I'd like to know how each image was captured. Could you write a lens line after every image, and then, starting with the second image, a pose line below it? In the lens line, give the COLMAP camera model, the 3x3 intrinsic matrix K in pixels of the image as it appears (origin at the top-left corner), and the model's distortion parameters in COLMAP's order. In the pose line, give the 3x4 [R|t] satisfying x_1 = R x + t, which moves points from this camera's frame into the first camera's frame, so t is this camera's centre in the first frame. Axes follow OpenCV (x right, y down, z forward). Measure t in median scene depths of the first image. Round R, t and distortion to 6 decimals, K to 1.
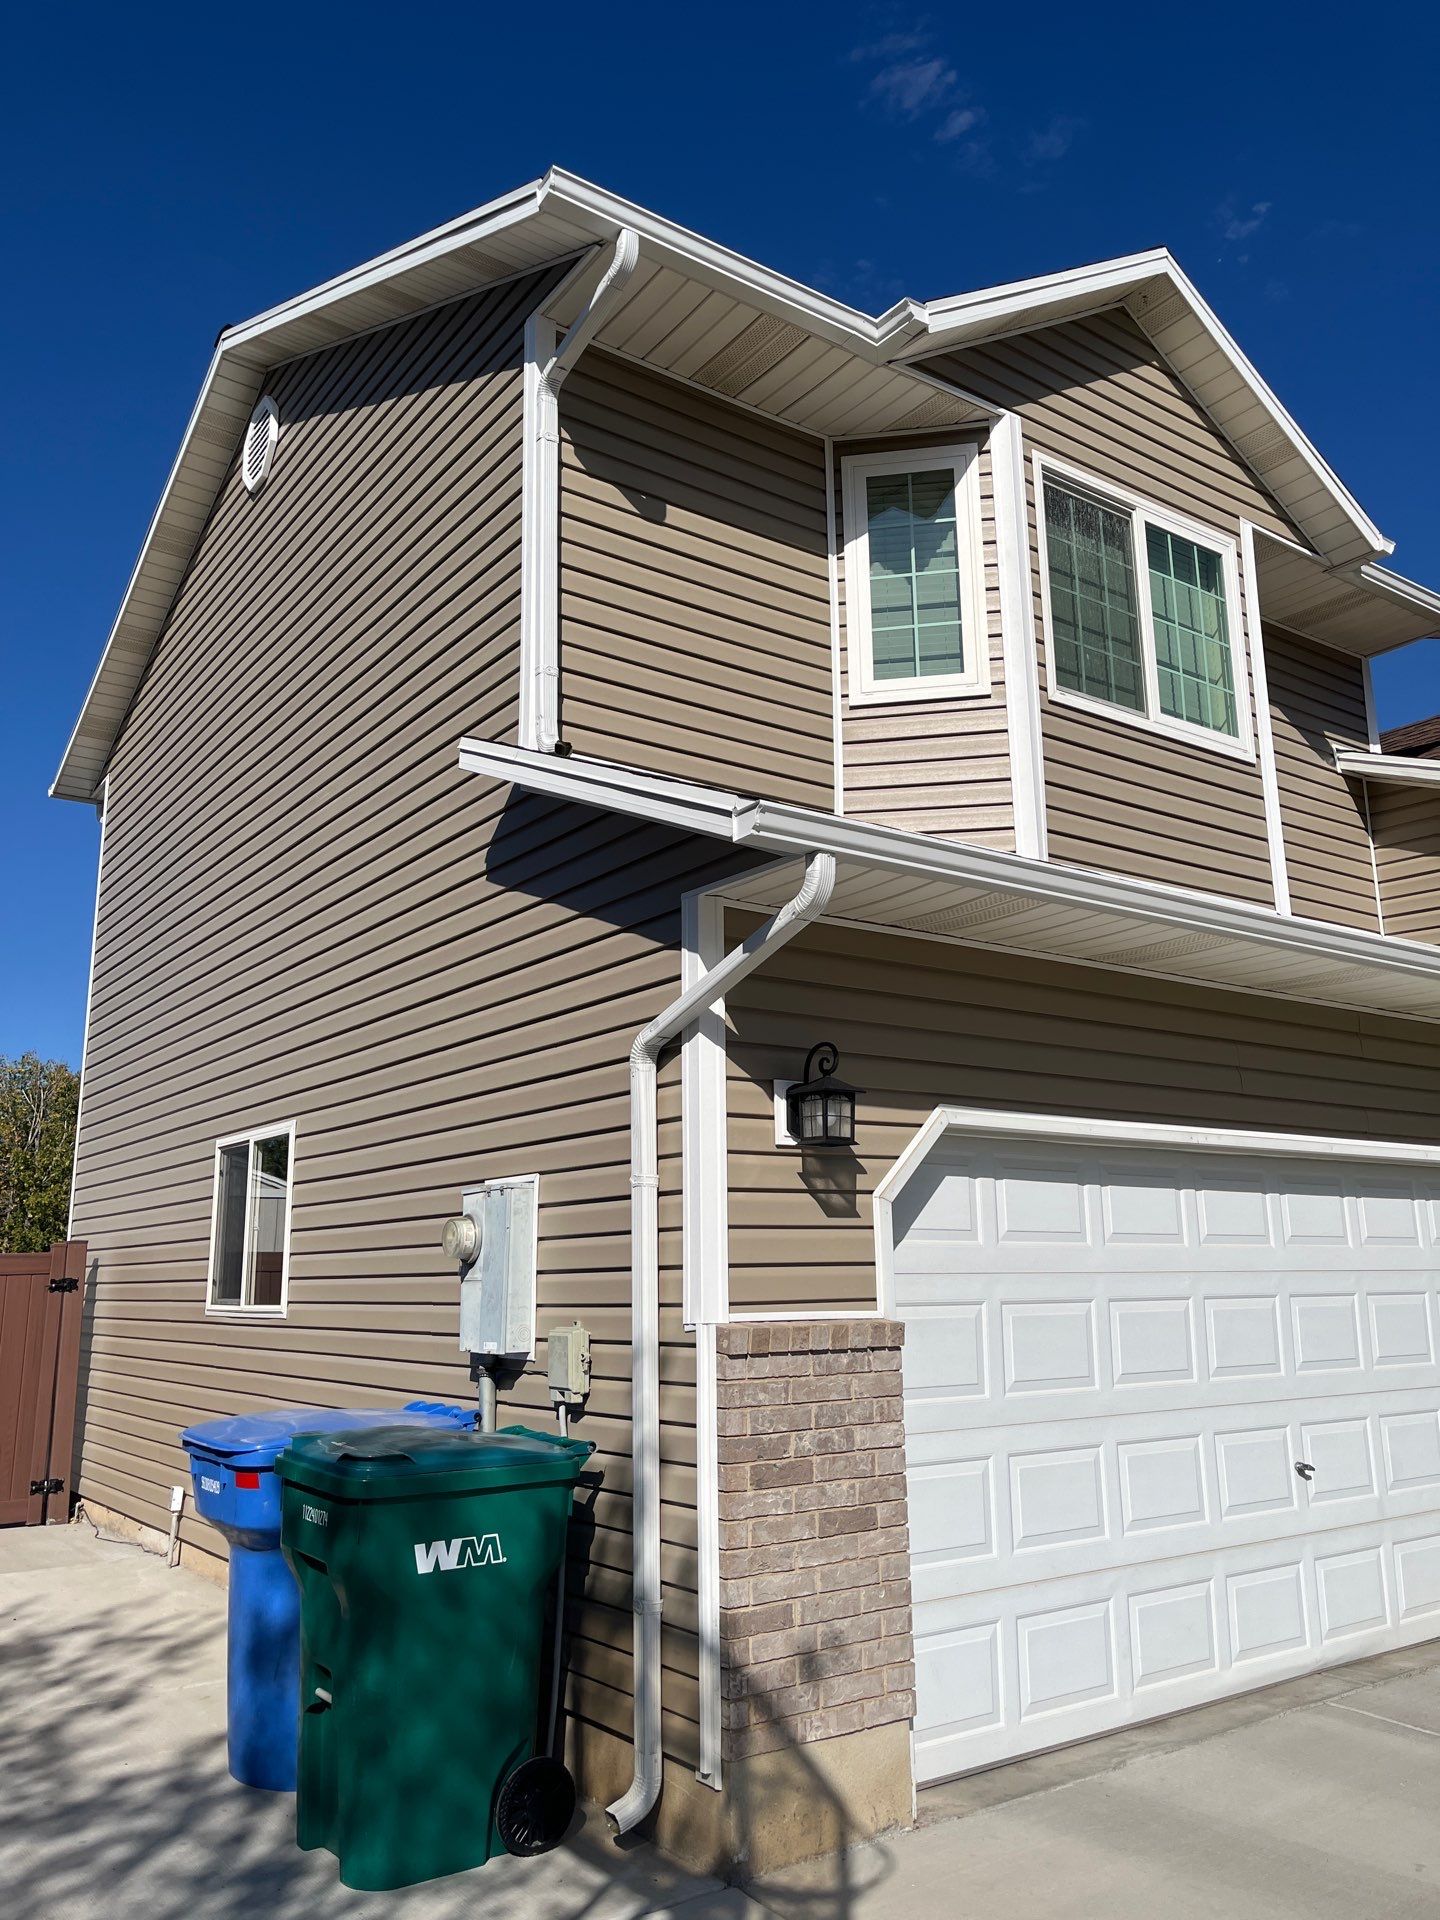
lens RADIAL K [[1473.8, 0, 720.0], [0, 1473.8, 960.0], [0, 0, 1]] dist [-0.000899, 0.001232]
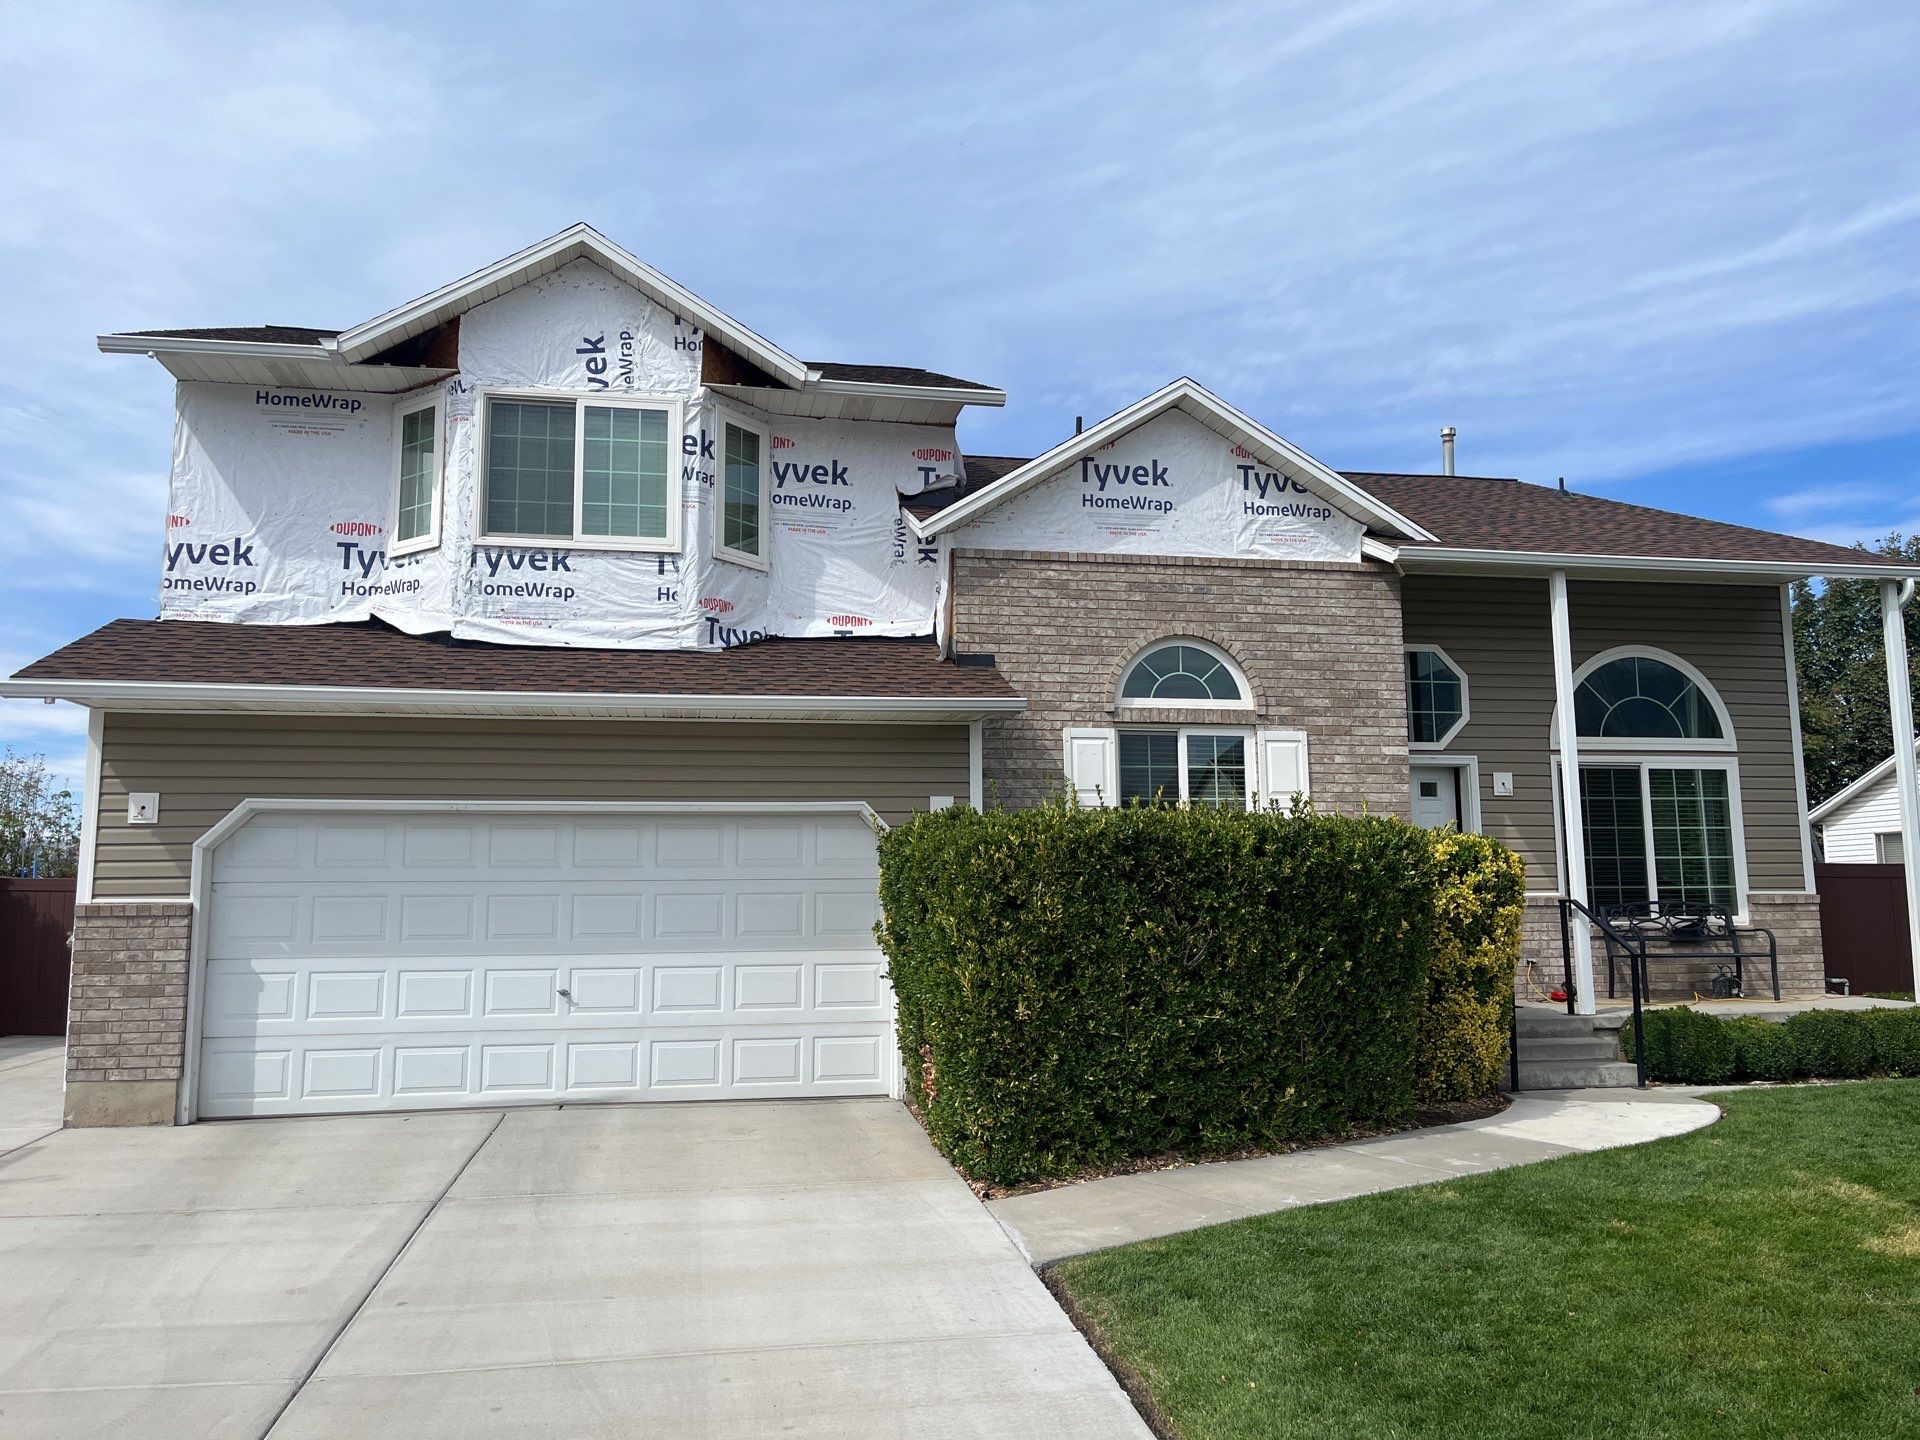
lens RADIAL K [[1473.8, 0, 959.0], [0, 1473.8, 691.8], [0, 0, 1]] dist [-0.000899, 0.001232]
pose [[0.910313, -0.054248, -0.410349, 1.861223], [0.088351, 0.993993, 0.064591, -0.092044], [0.404380, -0.095053, 0.909638, -0.423812]]
